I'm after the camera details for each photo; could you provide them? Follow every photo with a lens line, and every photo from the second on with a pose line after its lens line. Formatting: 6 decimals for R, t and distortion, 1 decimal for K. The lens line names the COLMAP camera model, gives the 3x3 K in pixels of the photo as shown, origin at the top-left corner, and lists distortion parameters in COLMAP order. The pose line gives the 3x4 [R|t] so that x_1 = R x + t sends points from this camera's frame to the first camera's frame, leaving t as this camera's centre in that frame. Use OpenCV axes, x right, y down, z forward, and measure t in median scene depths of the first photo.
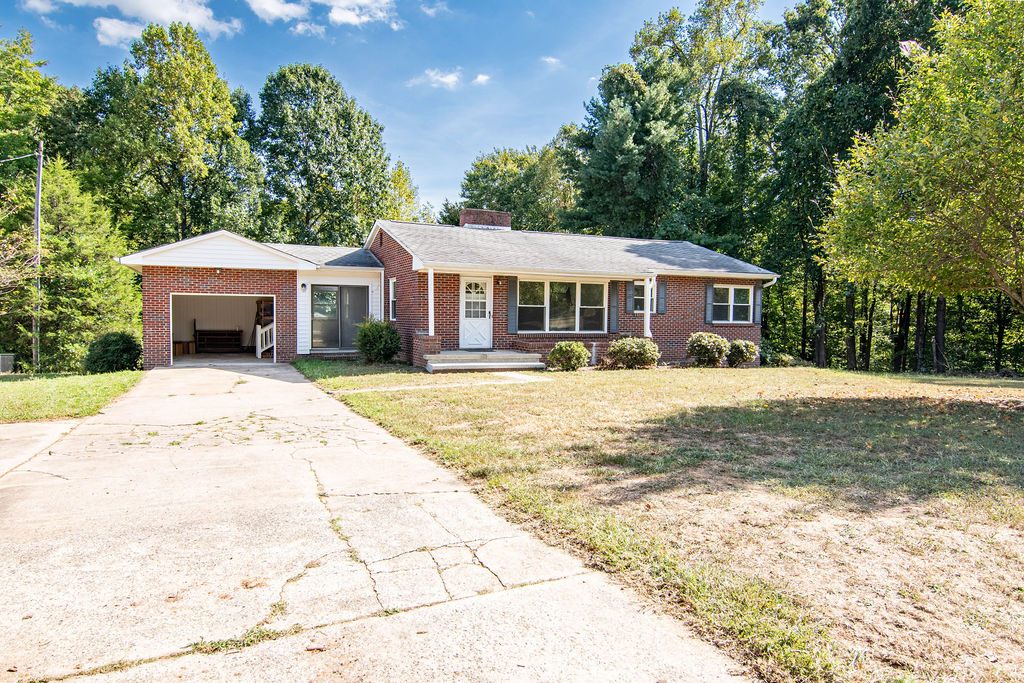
lens RADIAL K [[606.3, 0, 515.3], [0, 606.3, 340.1], [0, 0, 1]] dist [-0.030152, 0.000460]
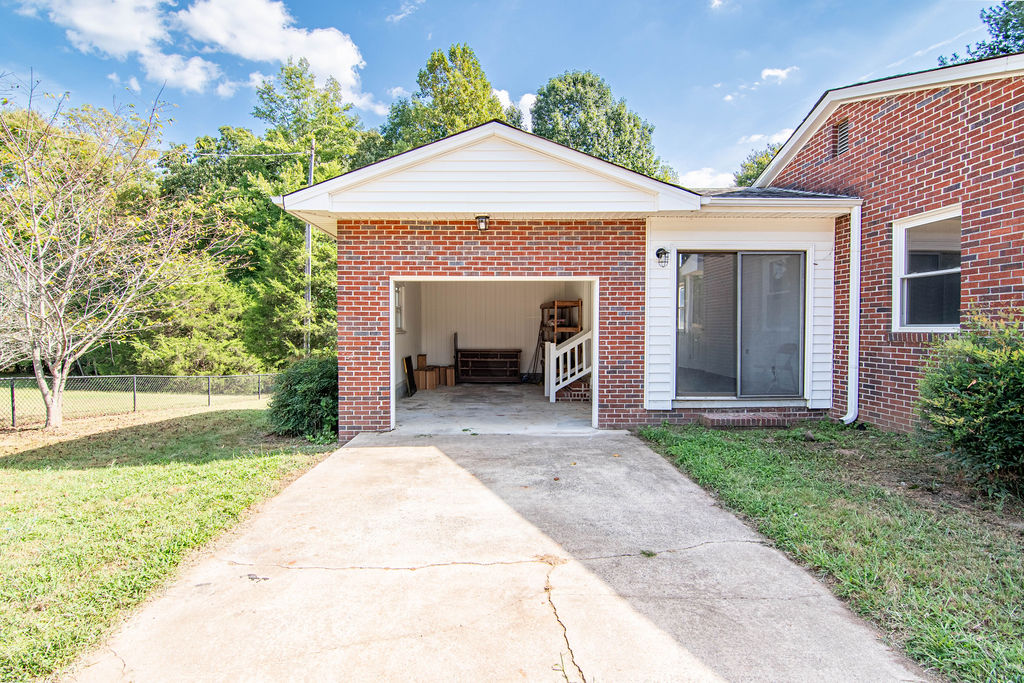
lens RADIAL K [[505.7, 0, 511.0], [0, 505.7, 340.8], [0, 0, 1]] dist [-0.007422, -0.006214]
pose [[0.910883, -0.001549, -0.412662, -0.244808], [-0.007207, 0.999781, -0.019662, -0.015174], [0.412602, 0.020884, 0.910672, 0.512446]]
